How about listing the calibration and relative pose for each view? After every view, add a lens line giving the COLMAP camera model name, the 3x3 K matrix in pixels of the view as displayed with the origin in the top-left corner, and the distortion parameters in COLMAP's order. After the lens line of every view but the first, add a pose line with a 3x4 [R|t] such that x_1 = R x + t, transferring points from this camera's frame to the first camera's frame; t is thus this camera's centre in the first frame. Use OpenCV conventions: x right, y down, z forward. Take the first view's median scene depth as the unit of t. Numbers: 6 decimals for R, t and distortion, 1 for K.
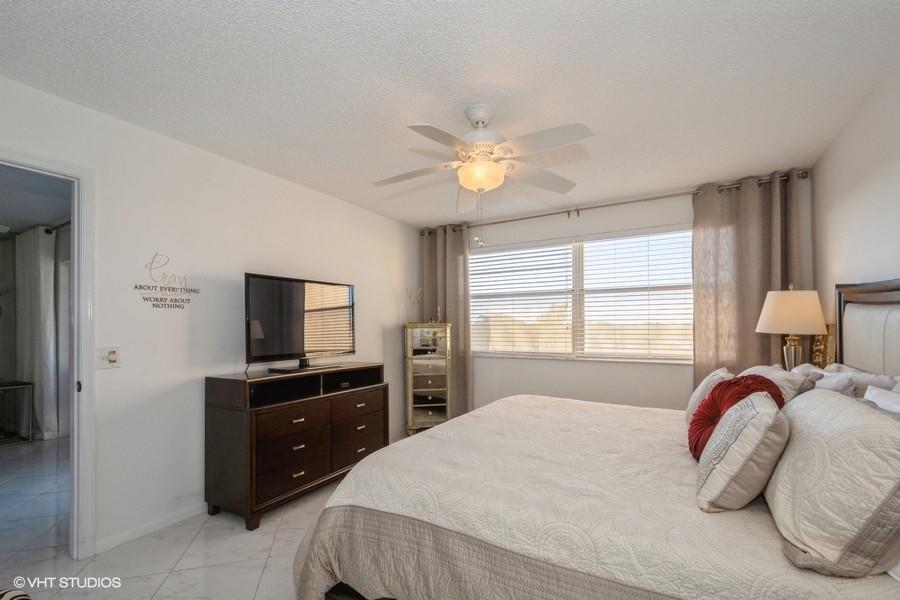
lens RADIAL K [[403.7, 0, 444.7], [0, 403.7, 327.8], [0, 0, 1]] dist [0.010734, -0.000682]
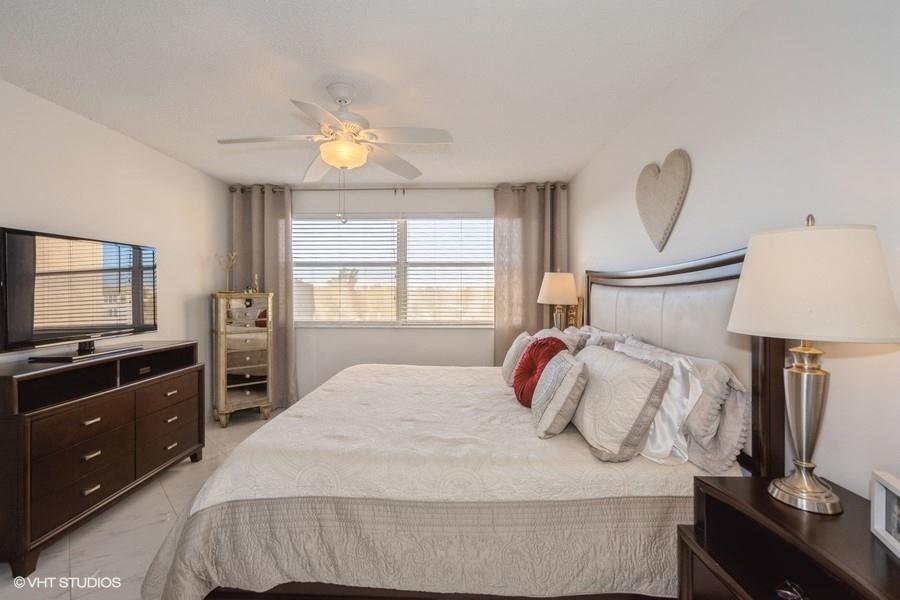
lens RADIAL K [[411.6, 0, 450.0], [0, 411.6, 300.0], [0, 0, 1]] dist [0.015065, -0.000317]
pose [[0.873530, -0.004136, 0.486753, -0.132275], [-0.004591, 0.999849, 0.016735, -0.019191], [-0.486749, -0.016853, 0.873379, -0.030709]]
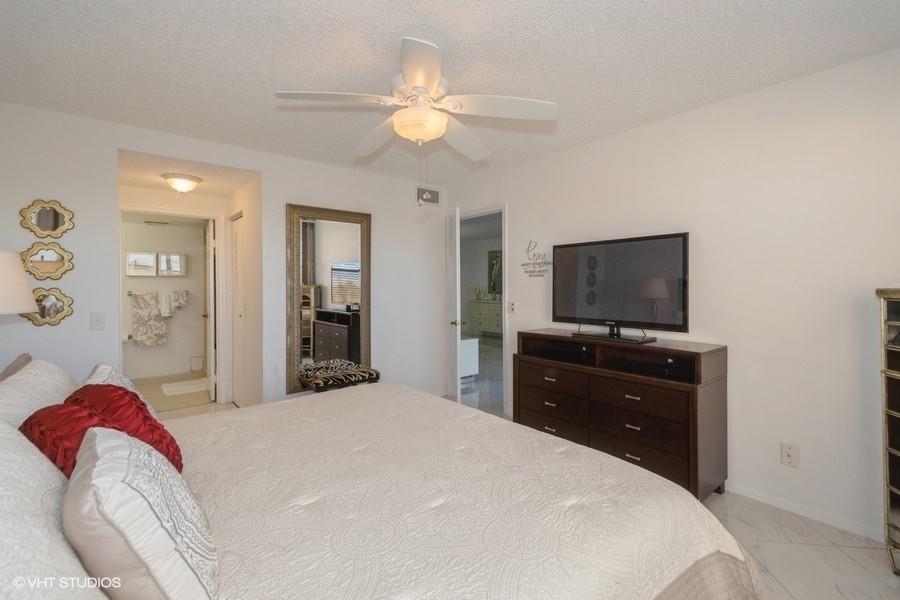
lens RADIAL K [[392.4, 0, 450.7], [0, 392.4, 283.5], [0, 0, 1]] dist [-0.000114, -0.000033]
pose [[-0.354218, 0.001343, -0.935162, 0.638240], [0.007535, 0.999971, -0.001418, -0.021571], [0.935132, -0.007548, -0.354218, 1.027826]]
